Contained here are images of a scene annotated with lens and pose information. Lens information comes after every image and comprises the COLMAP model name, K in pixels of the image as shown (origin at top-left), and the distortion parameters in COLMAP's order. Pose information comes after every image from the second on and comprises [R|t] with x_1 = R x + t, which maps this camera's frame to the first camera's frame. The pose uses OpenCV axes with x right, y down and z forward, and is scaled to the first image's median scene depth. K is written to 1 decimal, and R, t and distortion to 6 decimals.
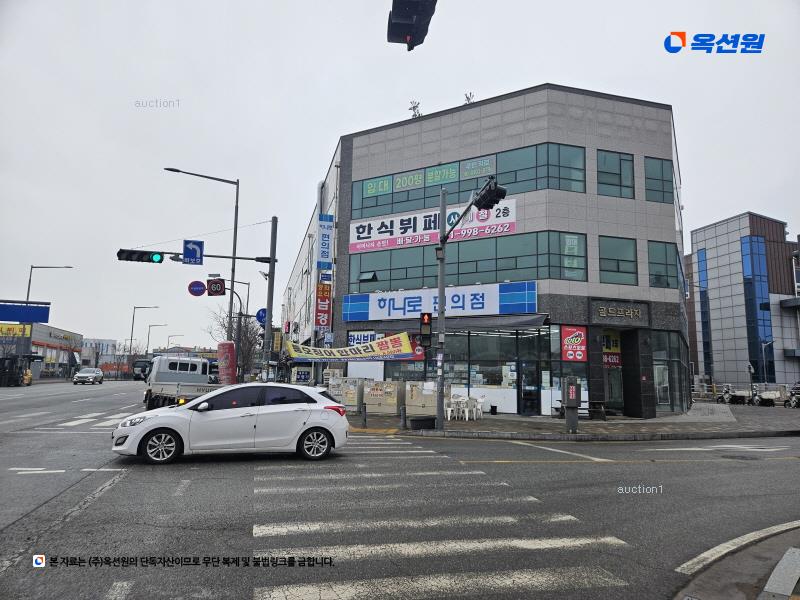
lens RADIAL K [[544.5, 0, 398.1], [0, 544.5, 302.0], [0, 0, 1]] dist [0.057006, -0.007087]
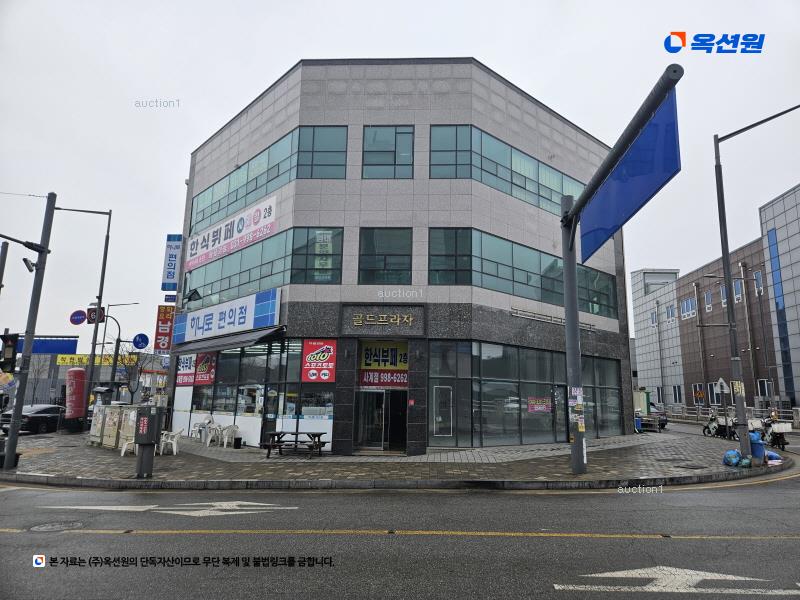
lens RADIAL K [[544.5, 0, 399.5], [0, 544.5, 291.4], [0, 0, 1]] dist [0.057006, -0.007087]
pose [[0.945635, -0.068118, -0.318017, 0.666948], [0.050015, 0.996647, -0.064758, 0.029887], [0.321362, 0.045332, 0.945871, 0.247597]]
